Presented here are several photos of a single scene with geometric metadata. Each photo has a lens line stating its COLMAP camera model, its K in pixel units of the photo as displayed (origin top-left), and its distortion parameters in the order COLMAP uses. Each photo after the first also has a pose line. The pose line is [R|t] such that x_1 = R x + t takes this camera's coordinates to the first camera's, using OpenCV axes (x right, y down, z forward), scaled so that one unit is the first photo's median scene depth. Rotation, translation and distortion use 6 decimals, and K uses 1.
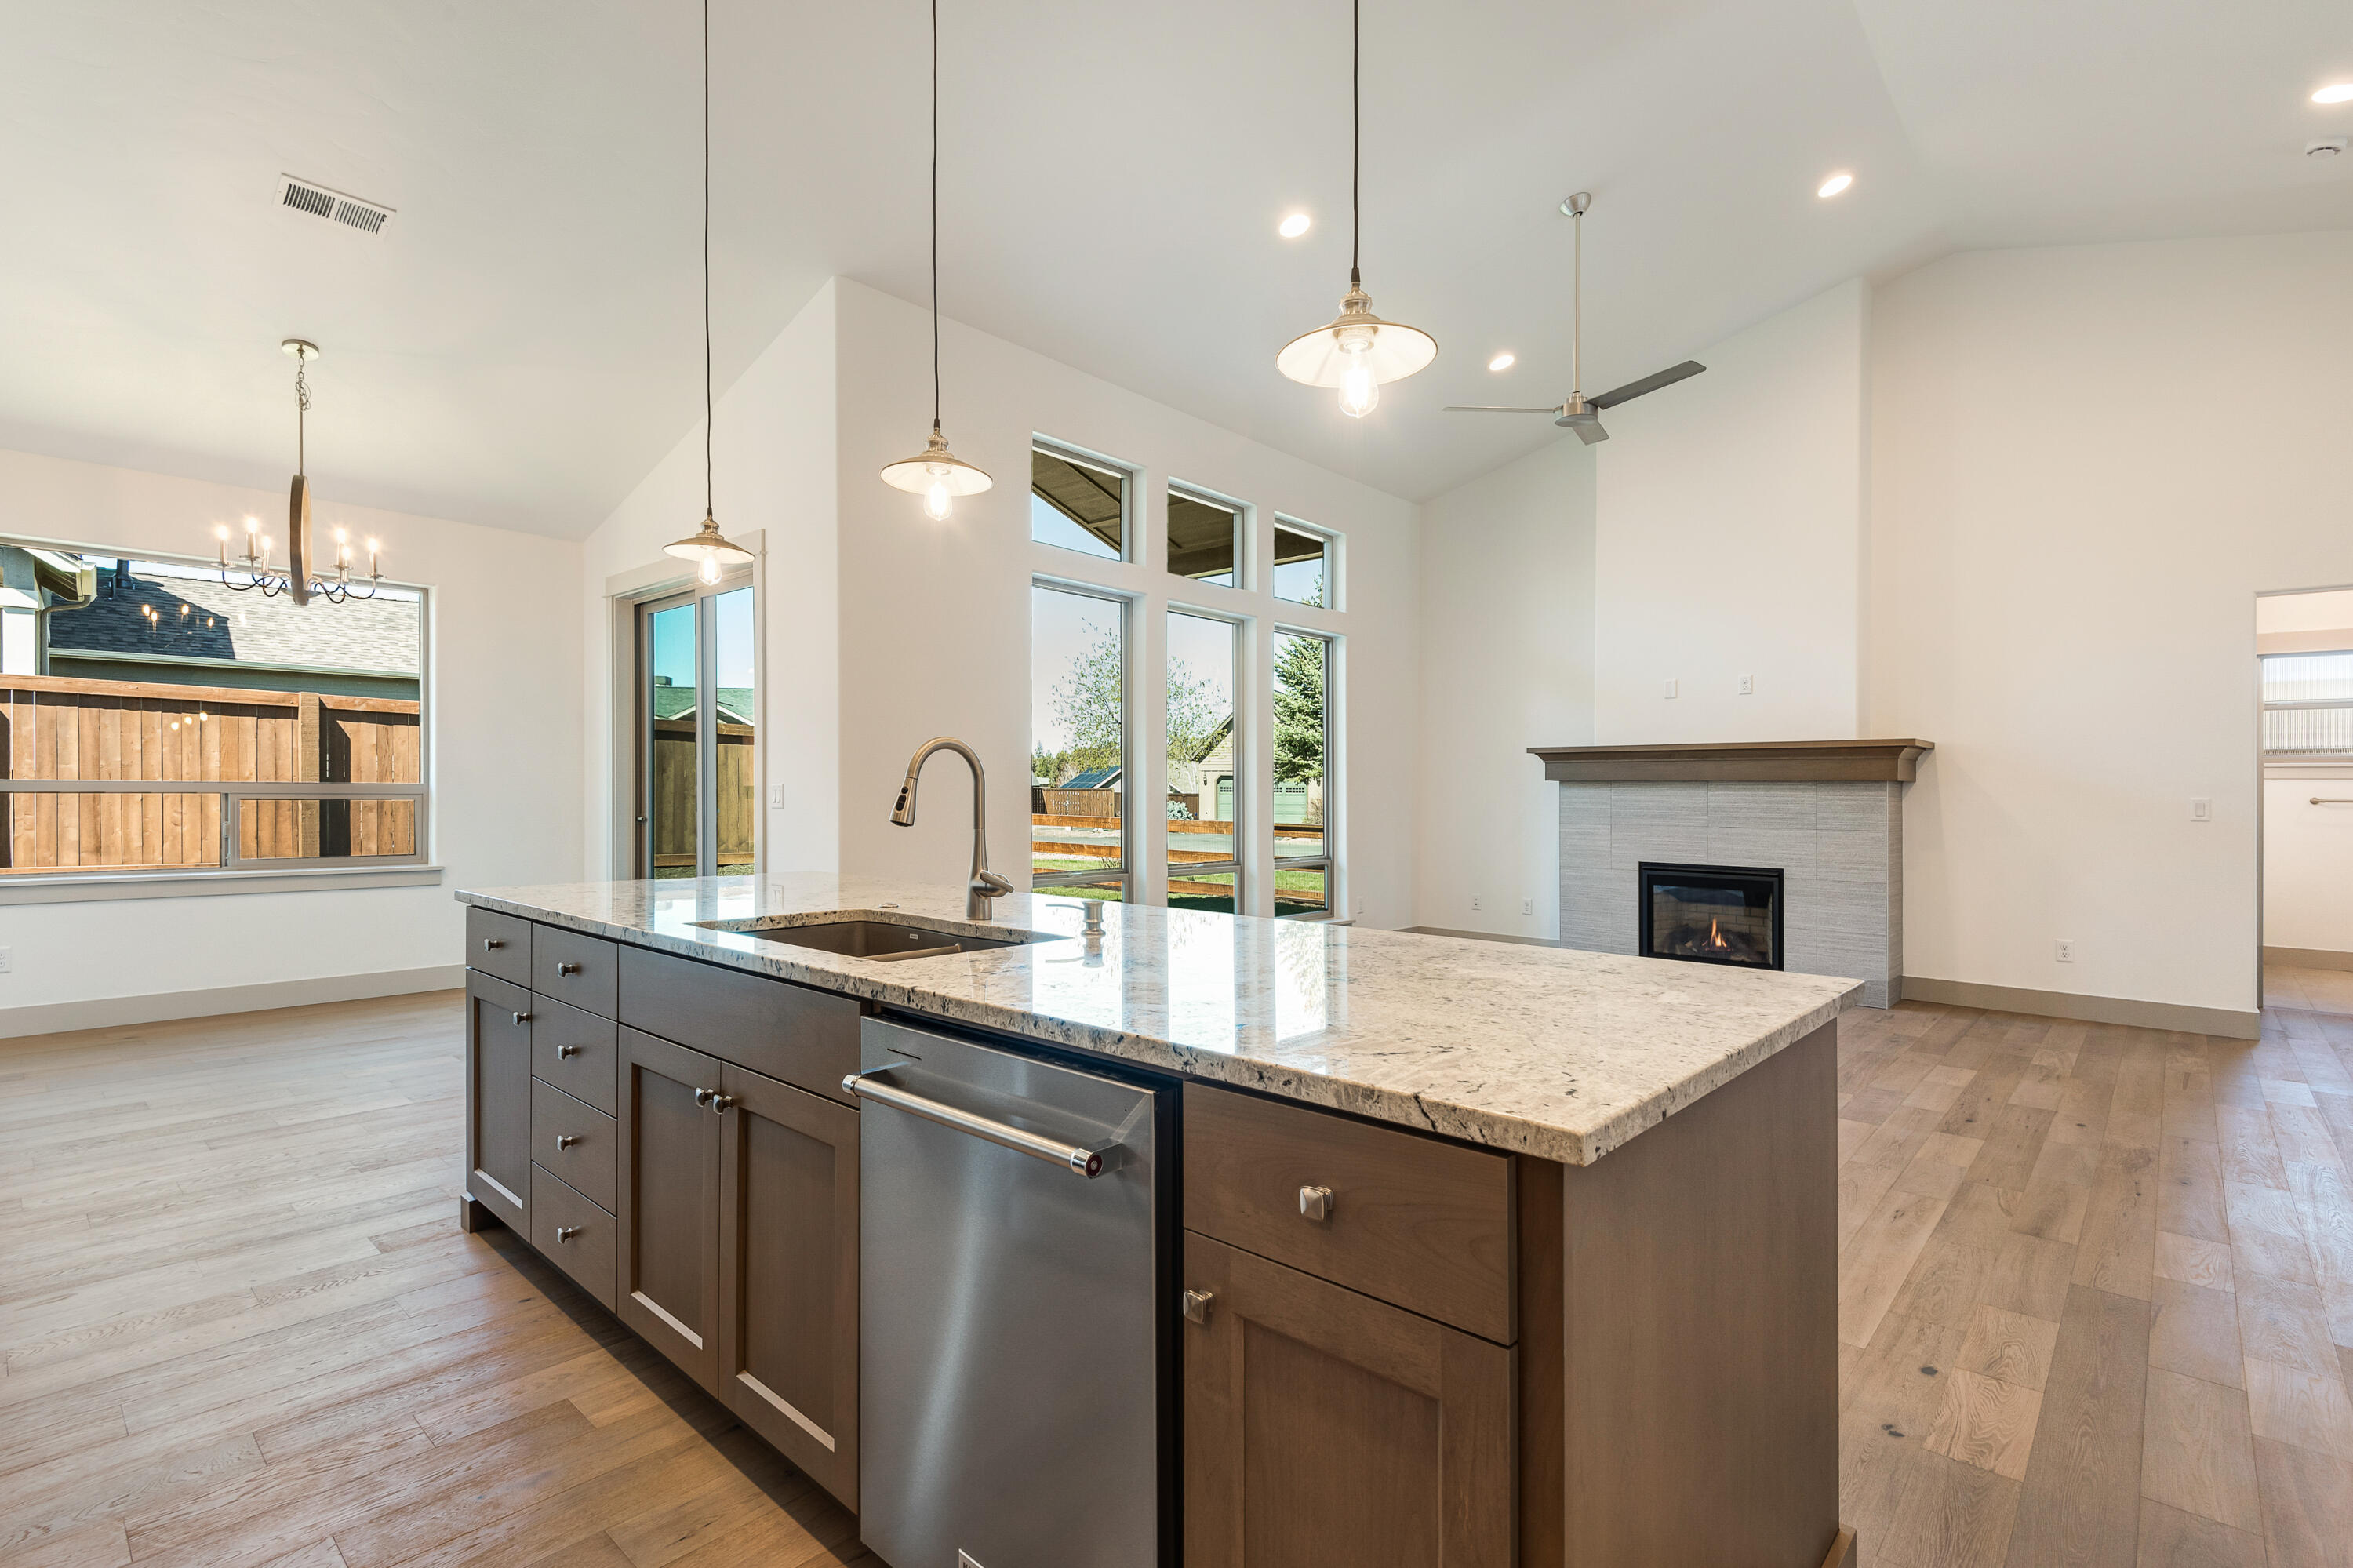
lens RADIAL K [[1098.5, 0, 1186.6], [0, 1098.5, 792.0], [0, 0, 1]] dist [-0.000844, -0.000667]
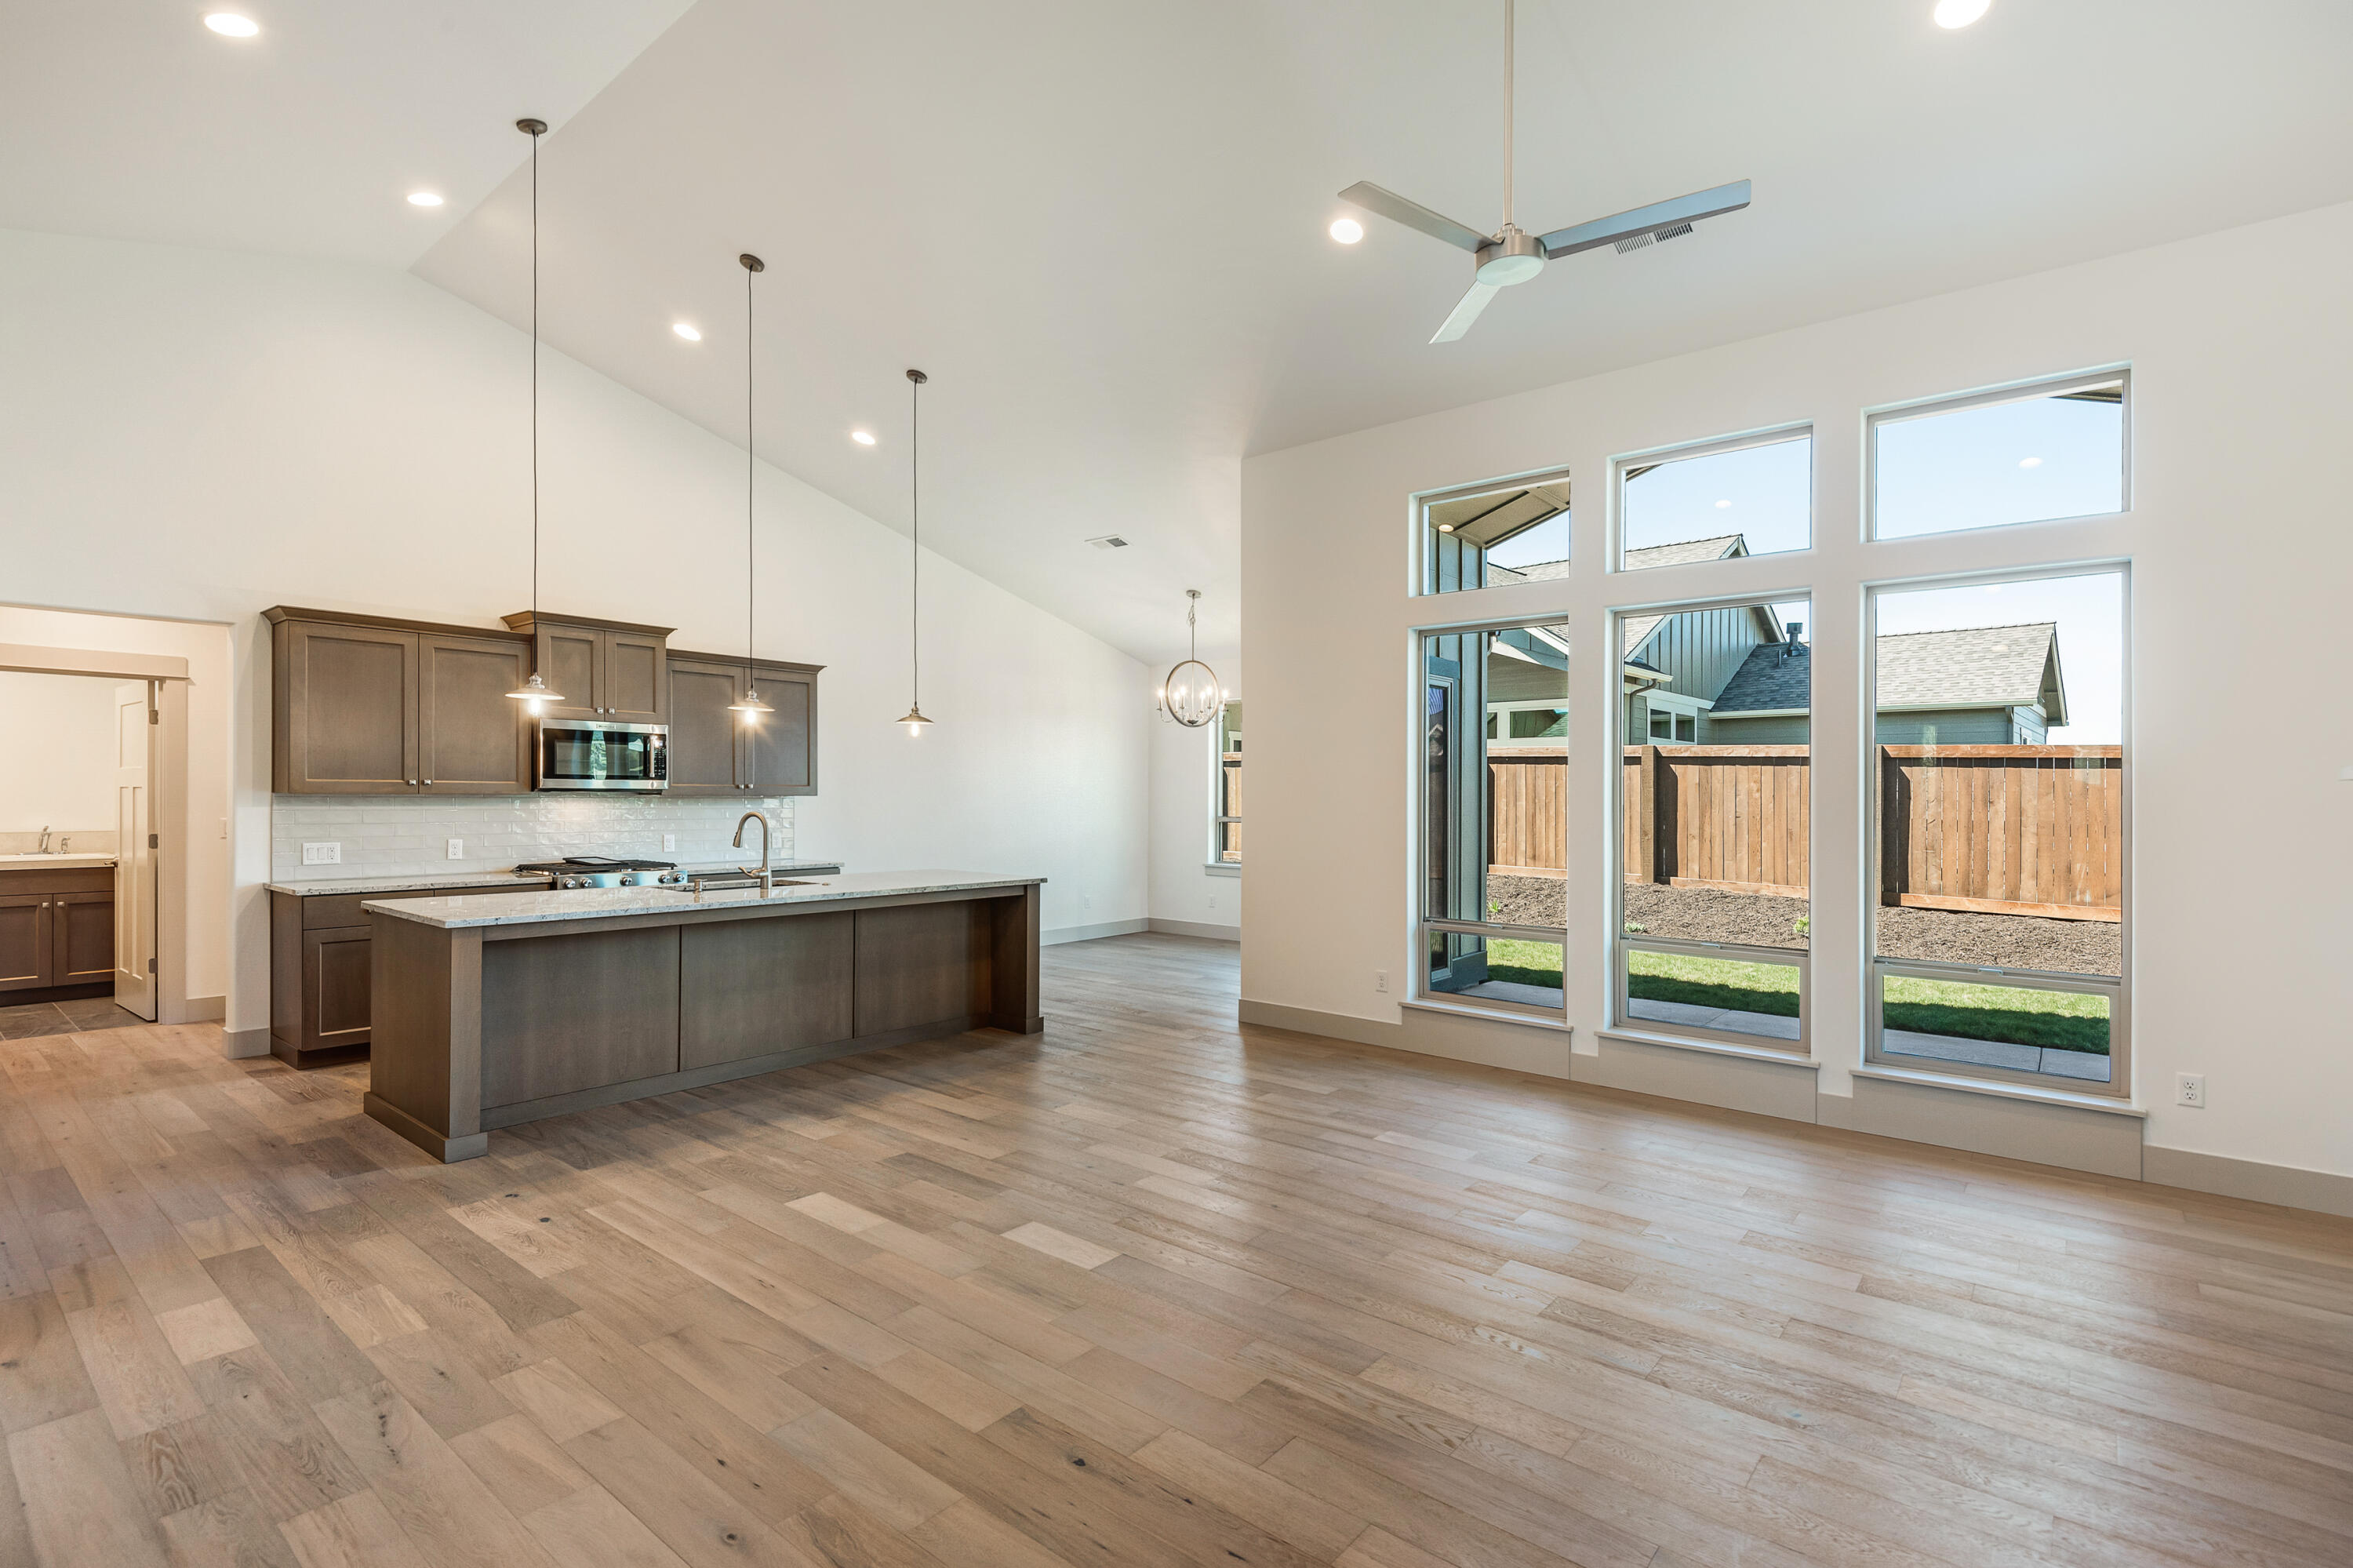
lens RADIAL K [[1092.6, 0, 1178.1], [0, 1092.6, 799.8], [0, 0, 1]] dist [0.001573, 0.000044]
pose [[0.057620, -0.001381, -0.998338, 0.788344], [-0.013010, 0.999913, -0.002134, -0.028499], [0.998254, 0.013111, 0.057597, 0.620995]]
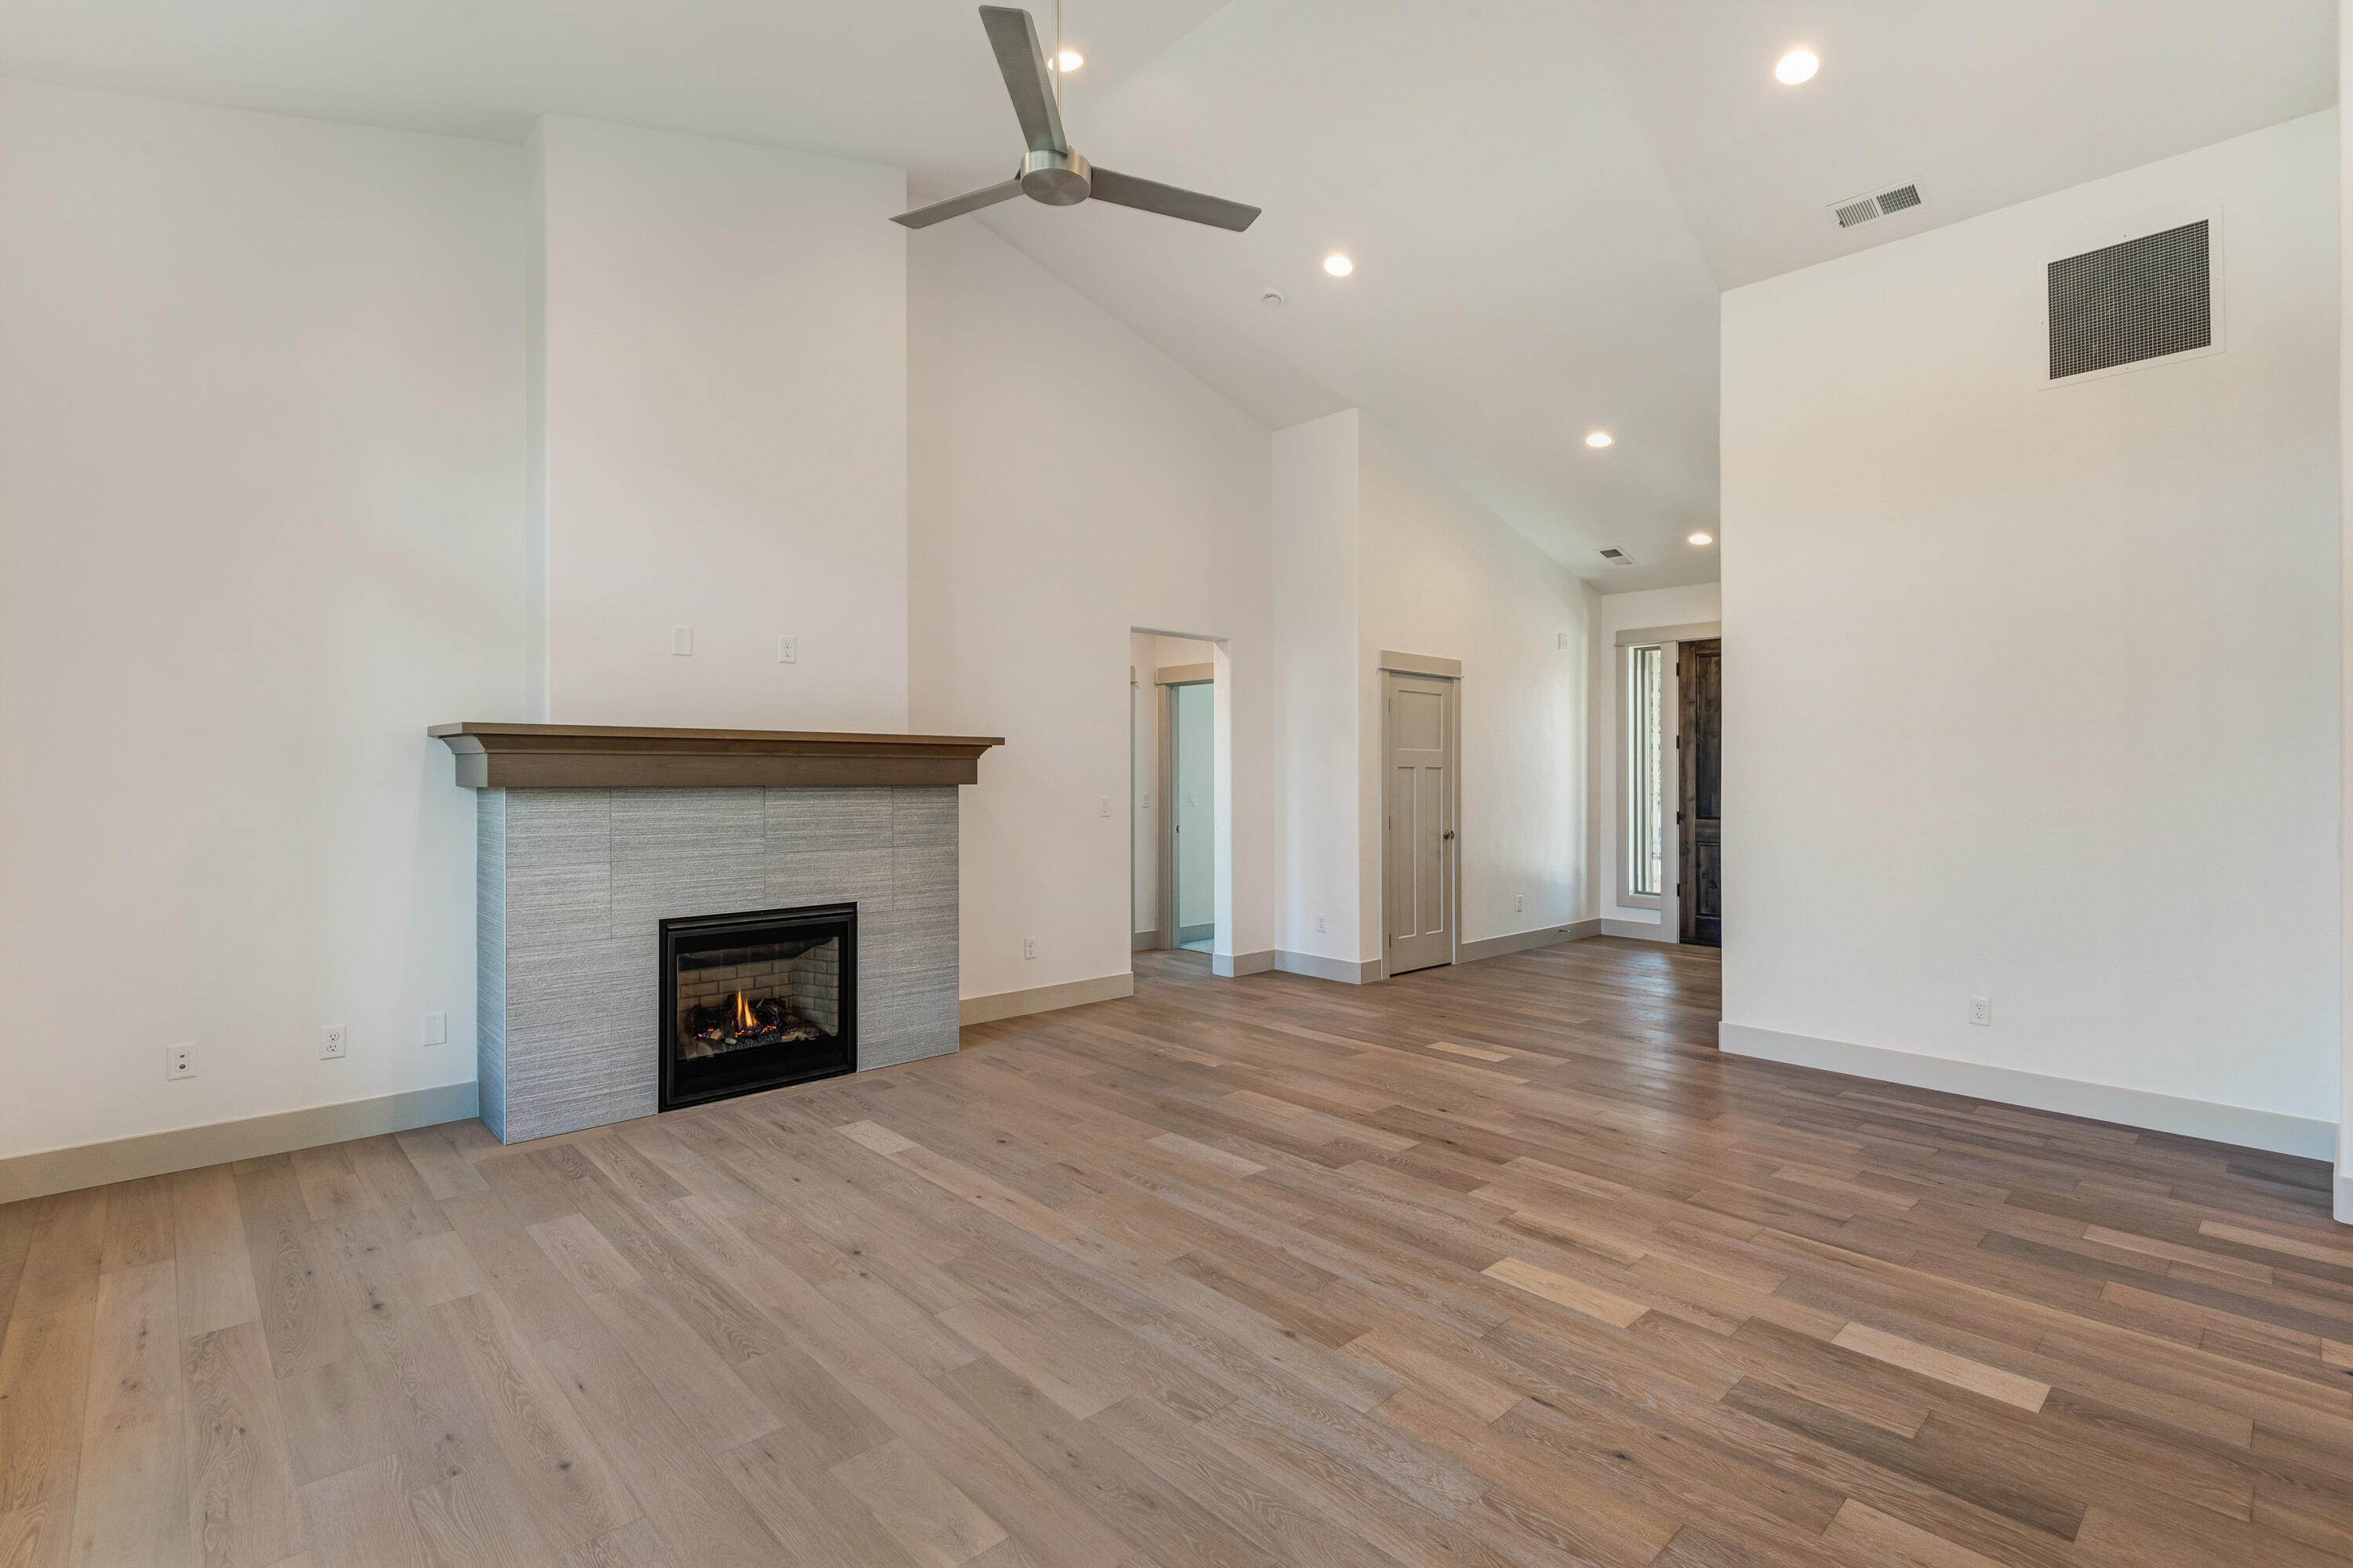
lens RADIAL K [[1077.5, 0, 1135.7], [0, 1077.5, 768.5], [0, 0, 1]] dist [0.000513, -0.000095]
pose [[0.095459, -0.007248, 0.995407, -0.164567], [-0.000742, 0.999973, 0.007353, -0.025889], [-0.995433, -0.001440, 0.095451, 0.721355]]
